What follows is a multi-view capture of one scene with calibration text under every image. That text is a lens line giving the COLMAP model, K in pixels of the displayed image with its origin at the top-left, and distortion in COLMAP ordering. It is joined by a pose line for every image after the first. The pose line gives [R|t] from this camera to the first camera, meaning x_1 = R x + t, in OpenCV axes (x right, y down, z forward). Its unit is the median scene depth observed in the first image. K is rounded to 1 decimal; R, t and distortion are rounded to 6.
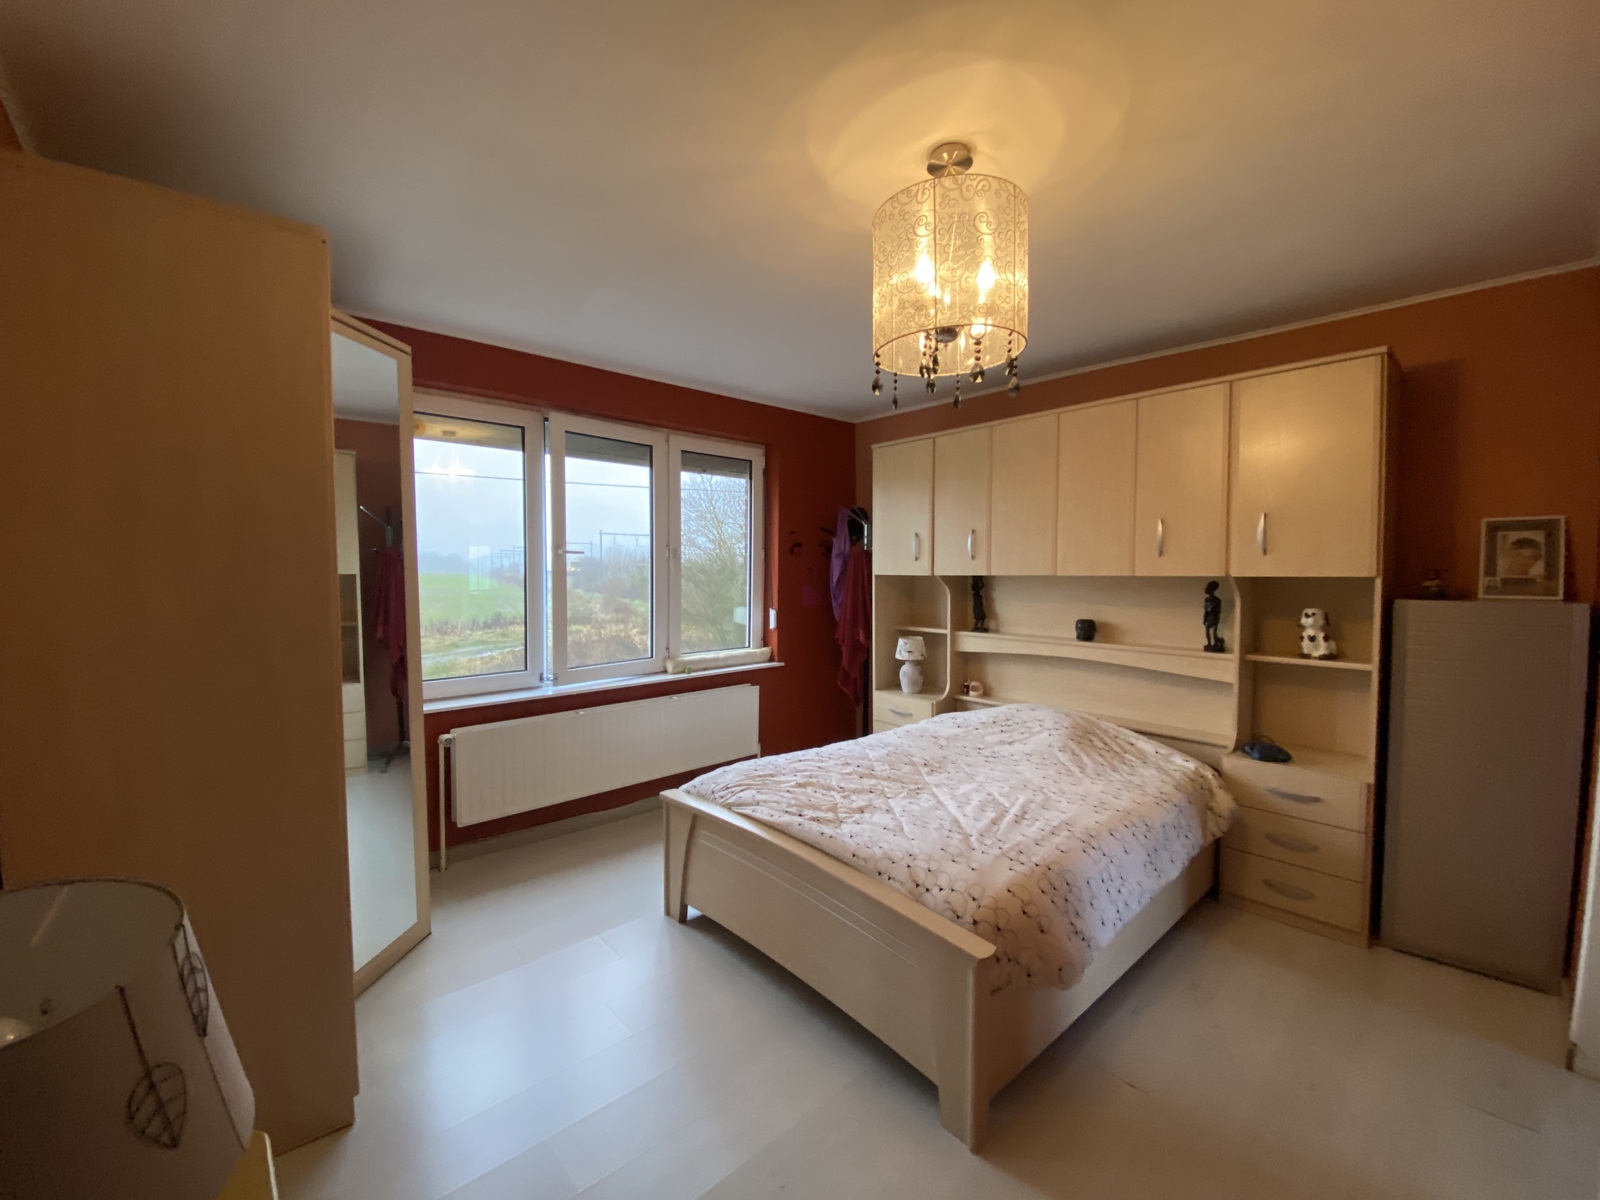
lens RADIAL K [[645.2, 0, 782.0], [0, 645.2, 594.1], [0, 0, 1]] dist [-0.001672, -0.002230]
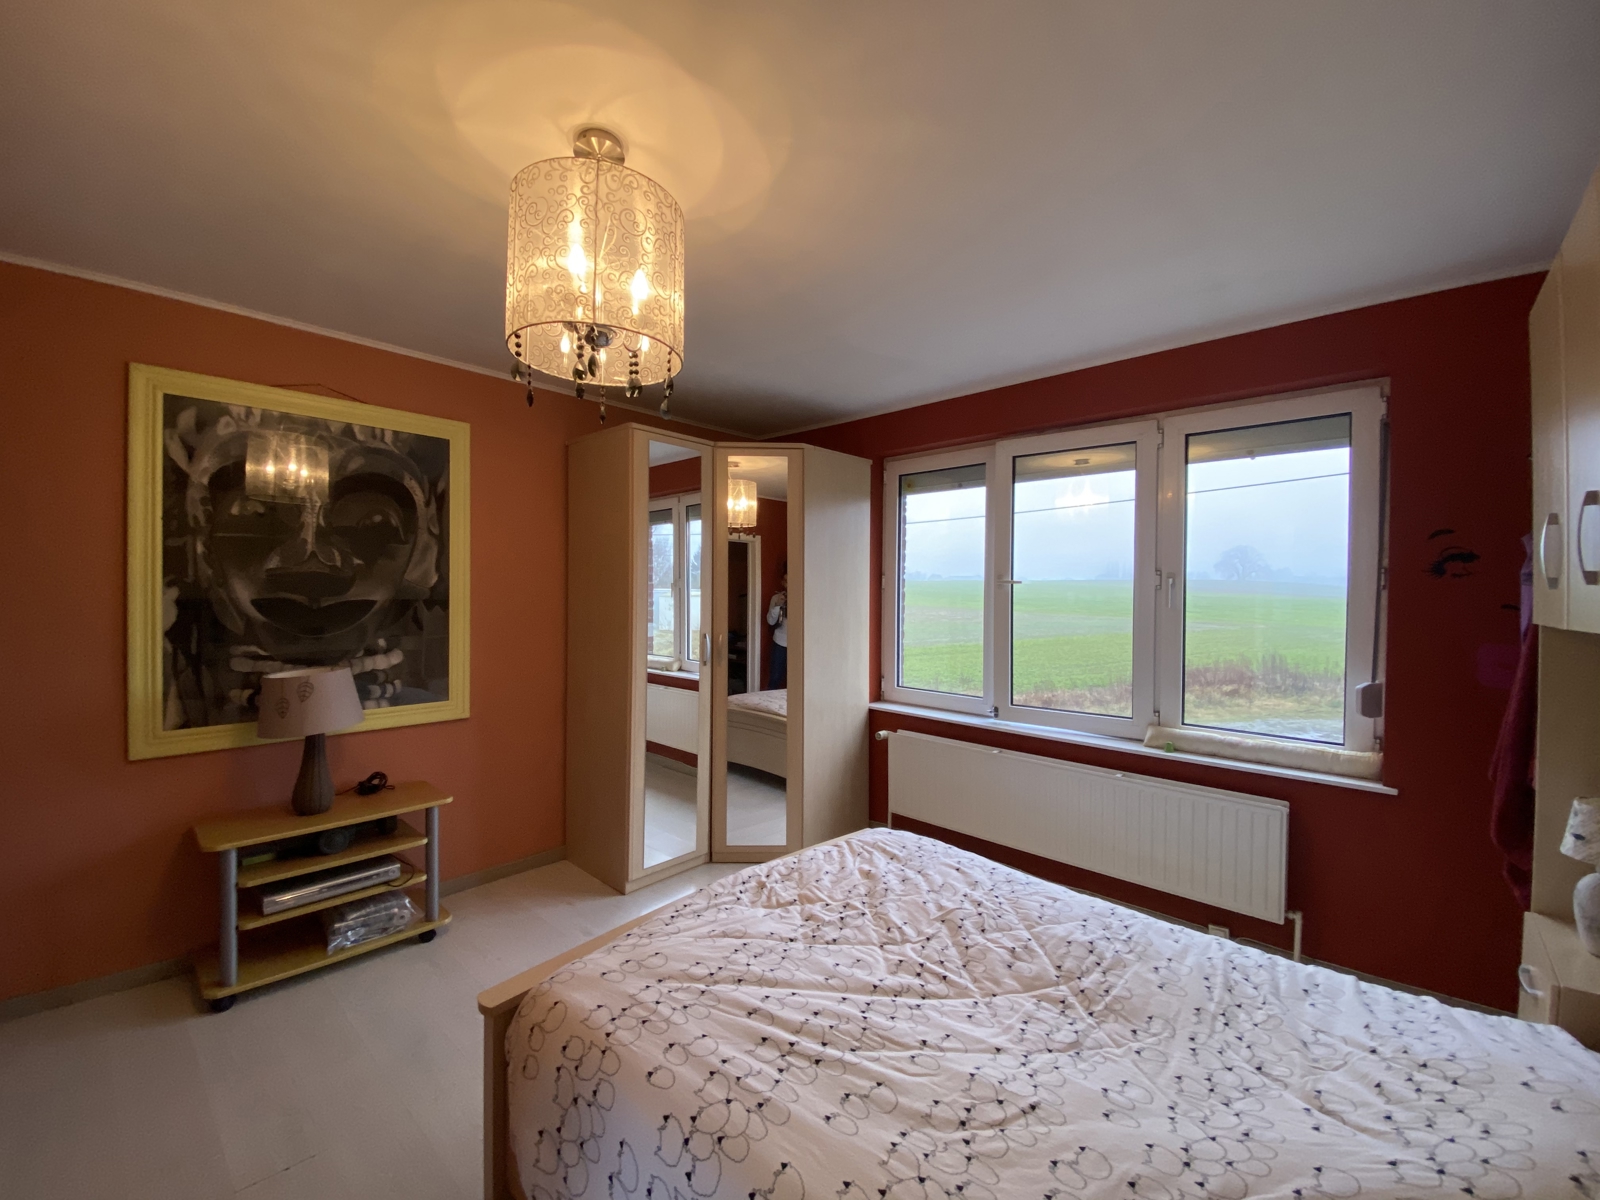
lens RADIAL K [[645.2, 0, 794.6], [0, 645.2, 602.3], [0, 0, 1]] dist [-0.001672, -0.002230]
pose [[0.108759, 0.008237, -0.994034, 0.526767], [-0.048070, 0.998839, 0.003017, -0.023294], [0.992905, 0.047455, 0.109029, 0.531090]]
